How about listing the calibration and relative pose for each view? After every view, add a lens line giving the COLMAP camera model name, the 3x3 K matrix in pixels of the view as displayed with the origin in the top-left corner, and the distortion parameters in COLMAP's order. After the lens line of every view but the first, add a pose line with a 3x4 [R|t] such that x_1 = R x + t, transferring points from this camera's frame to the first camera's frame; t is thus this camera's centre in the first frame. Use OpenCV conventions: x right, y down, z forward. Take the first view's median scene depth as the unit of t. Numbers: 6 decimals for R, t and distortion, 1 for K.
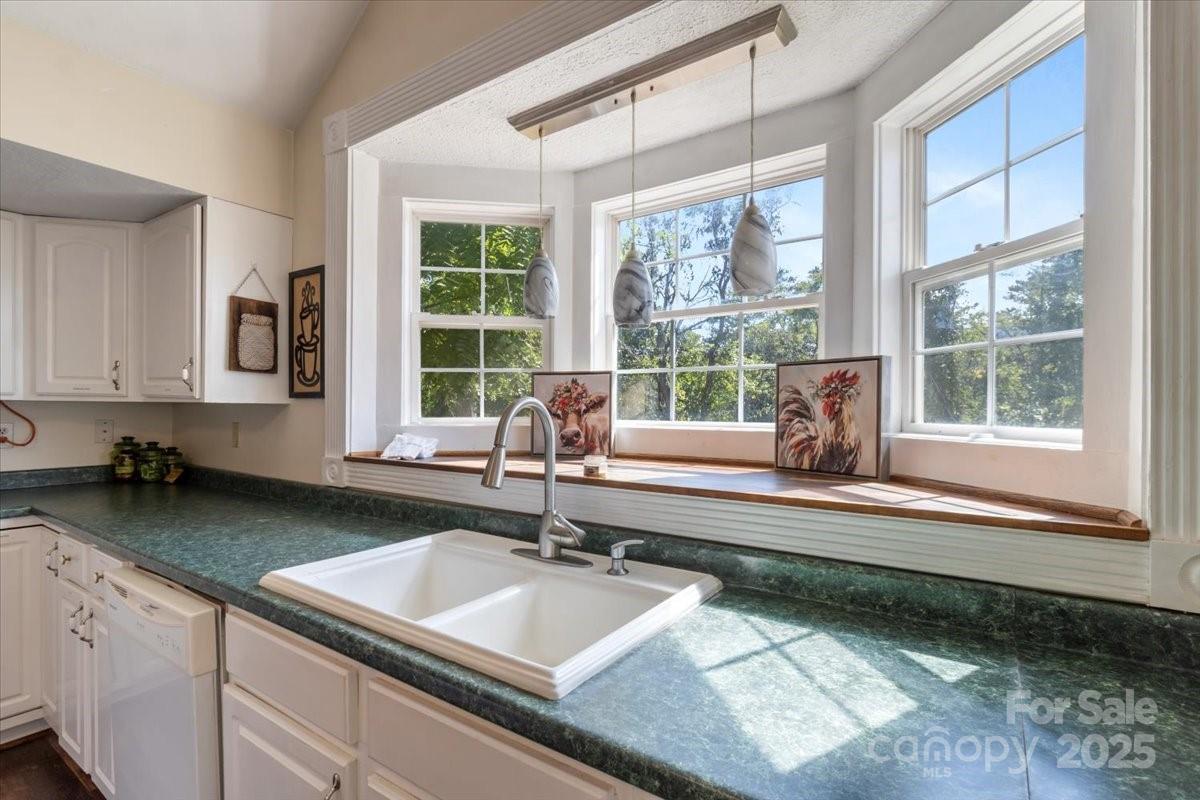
lens RADIAL K [[558.8, 0, 600.5], [0, 558.8, 402.6], [0, 0, 1]] dist [-0.009707, 0.000238]
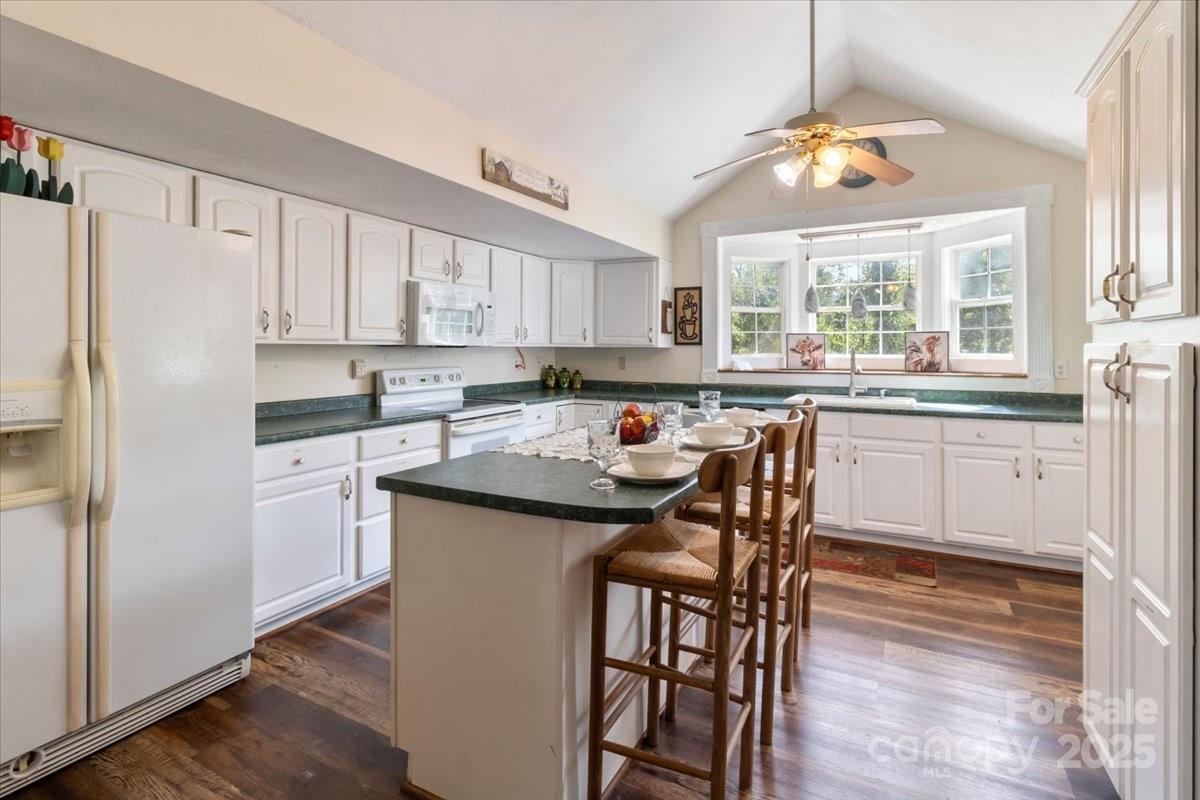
lens RADIAL K [[558.8, 0, 605.7], [0, 558.8, 341.7], [0, 0, 1]] dist [-0.009707, 0.000238]
pose [[0.996395, -0.002157, 0.084804, -1.076149], [0.002639, 0.999981, -0.005568, -0.010222], [-0.084791, 0.005772, 0.996382, -1.232046]]
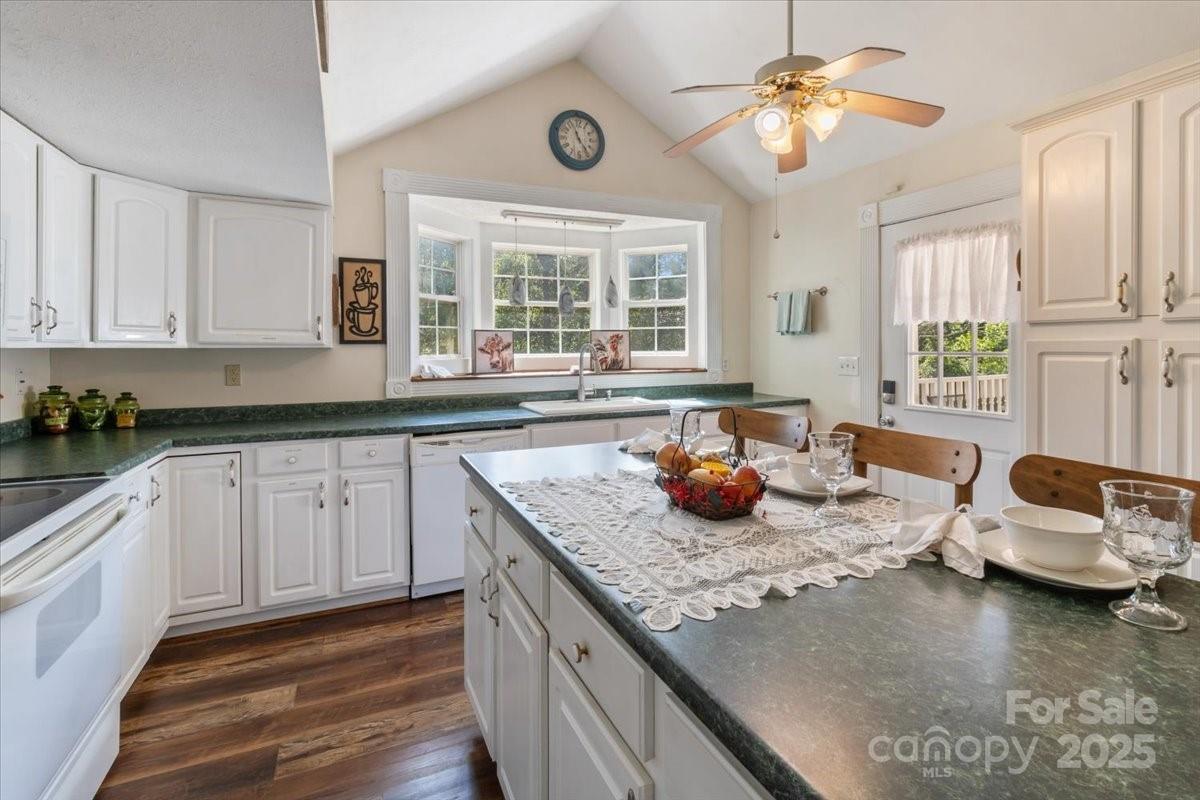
lens RADIAL K [[558.8, 0, 611.9], [0, 558.8, 348.4], [0, 0, 1]] dist [-0.009707, 0.000238]
pose [[0.532351, -0.010855, 0.846454, -1.490172], [0.005196, 0.999941, 0.009555, -0.007293], [-0.846508, -0.000689, 0.532376, -0.384028]]
